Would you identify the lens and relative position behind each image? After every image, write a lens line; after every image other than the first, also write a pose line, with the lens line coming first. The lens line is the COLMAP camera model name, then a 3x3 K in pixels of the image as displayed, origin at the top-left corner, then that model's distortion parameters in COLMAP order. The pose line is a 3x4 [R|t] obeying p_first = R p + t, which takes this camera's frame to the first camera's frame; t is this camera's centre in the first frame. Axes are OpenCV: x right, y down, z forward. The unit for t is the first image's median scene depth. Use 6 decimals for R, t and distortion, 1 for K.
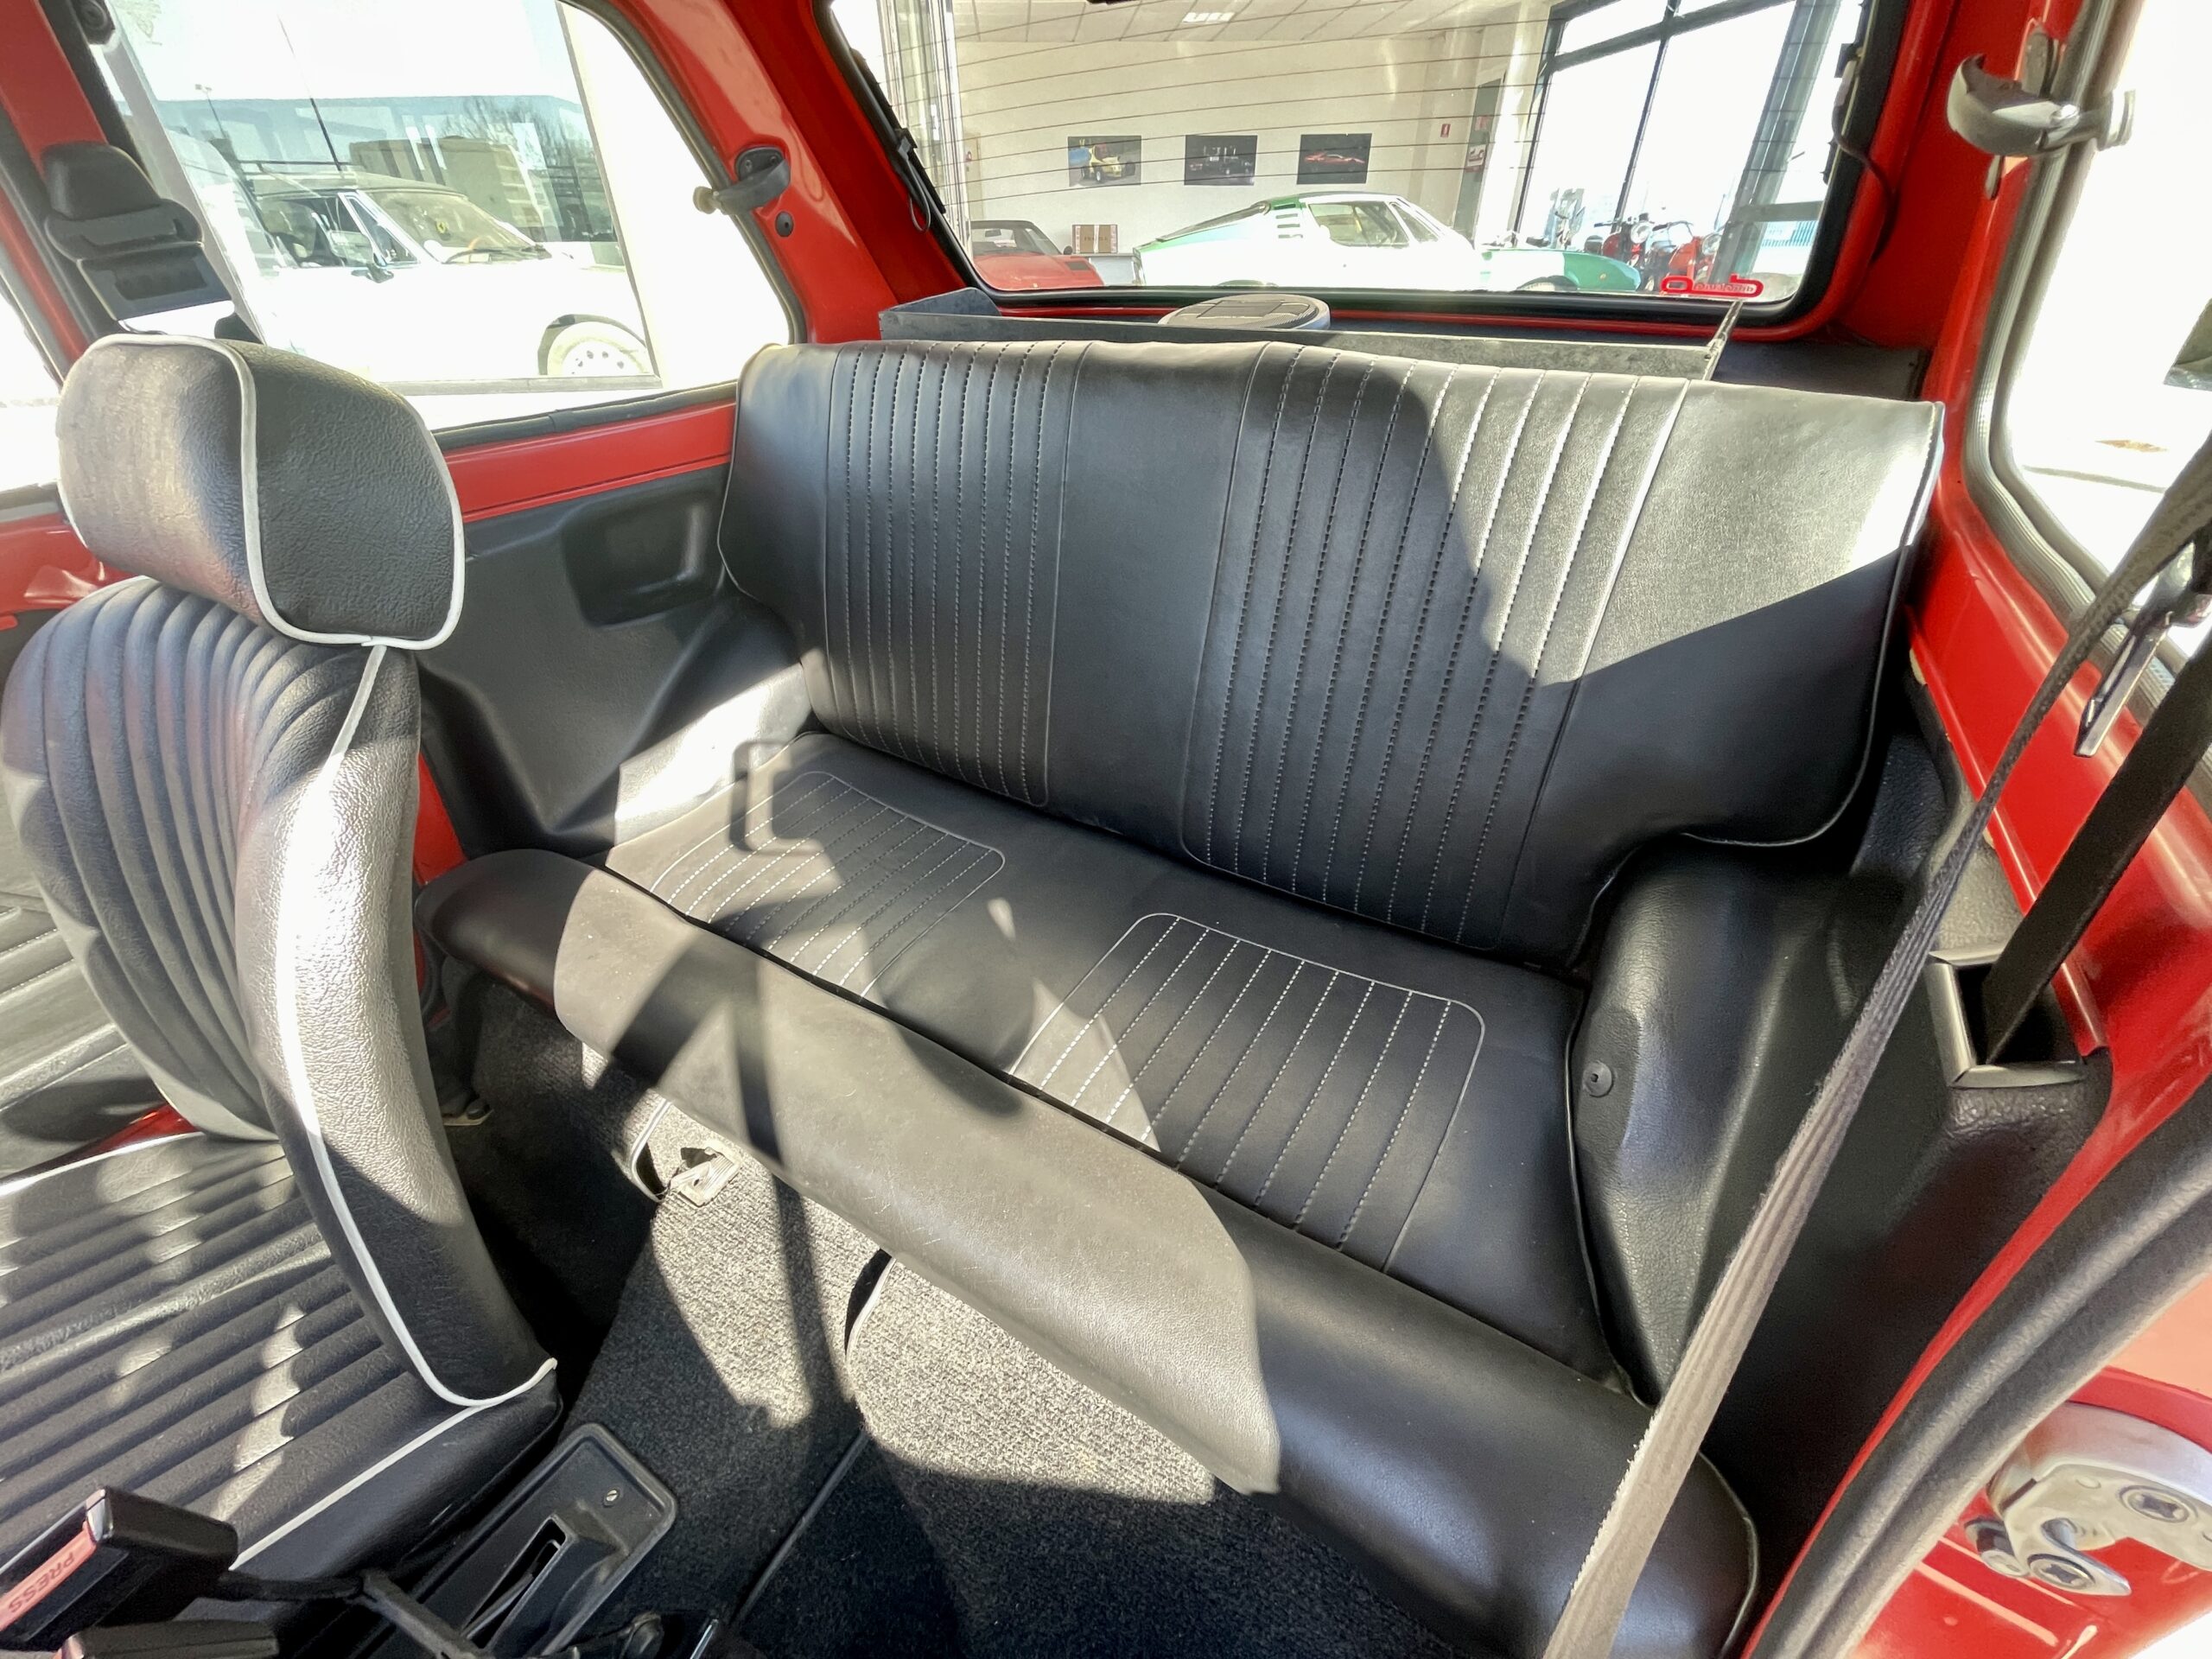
lens RADIAL K [[869.4, 0, 1106.0], [0, 869.4, 829.5], [0, 0, 1]] dist [-0.004402, 0.000474]
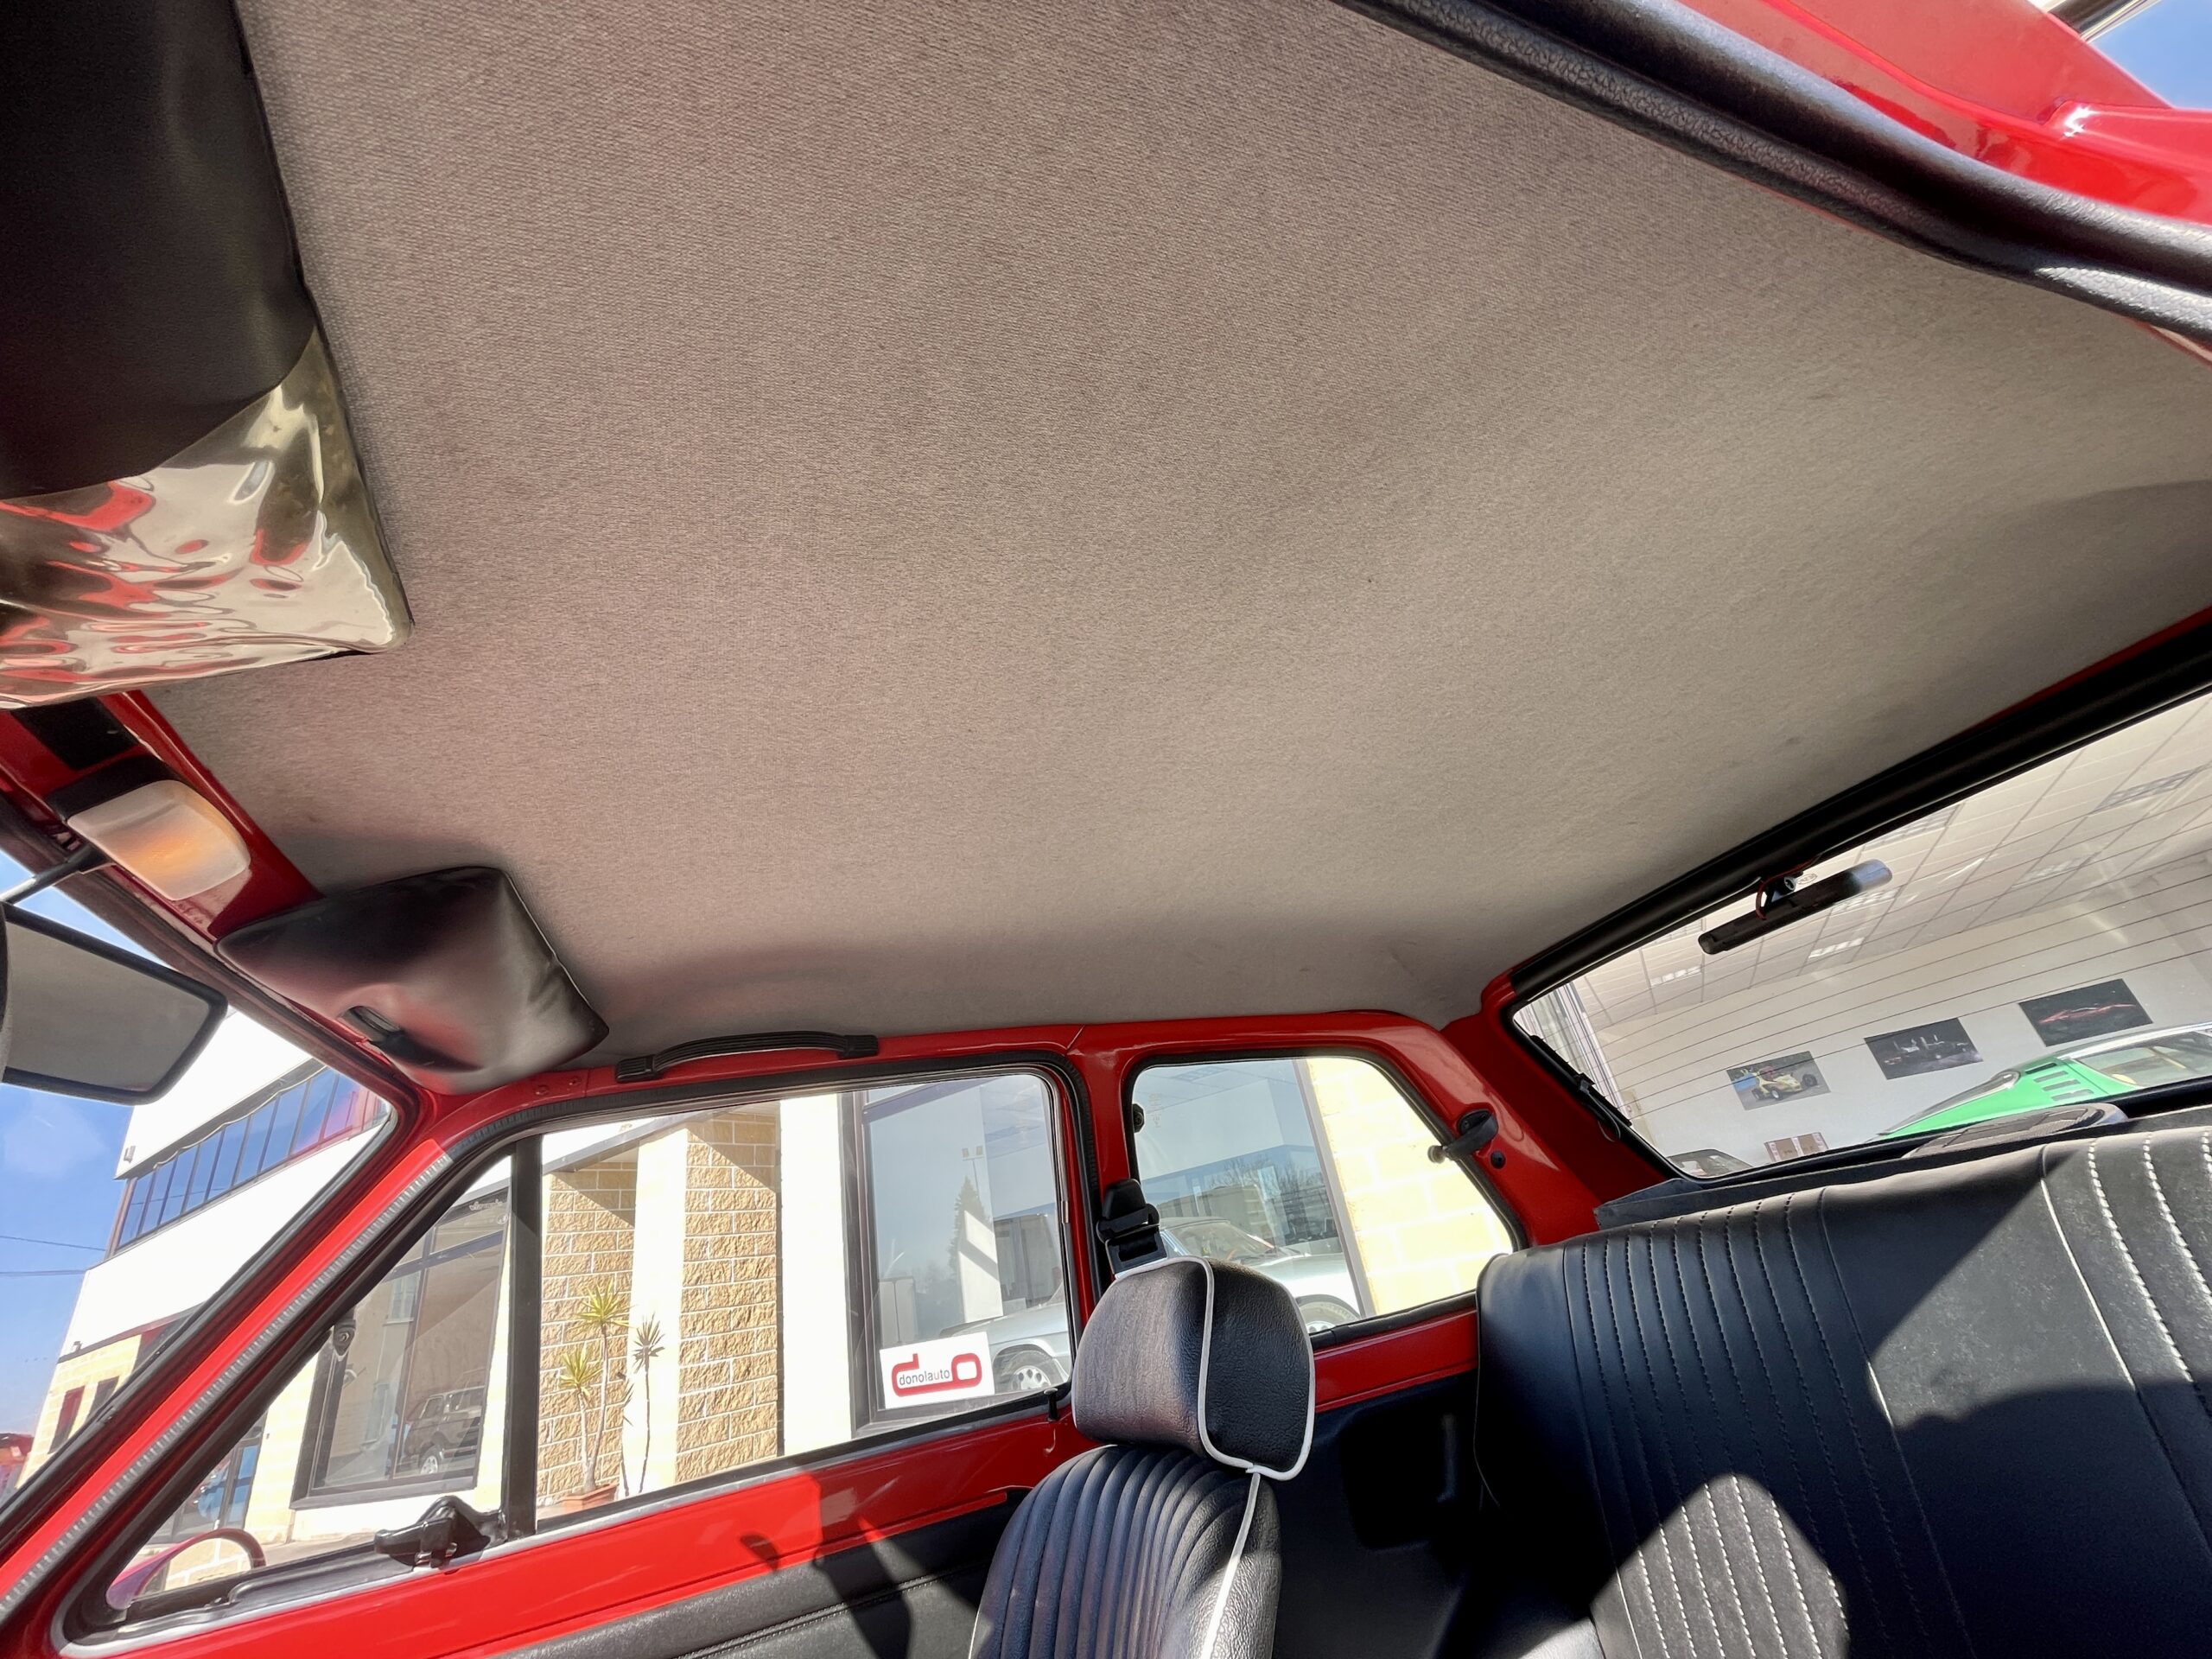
lens RADIAL K [[869.4, 0, 1106.0], [0, 869.4, 829.5], [0, 0, 1]] dist [-0.004402, 0.000474]
pose [[0.778658, -0.392991, -0.489132, -0.008928], [-0.212783, 0.567972, -0.795067, 0.147540], [0.590267, 0.723164, 0.358634, -0.128400]]
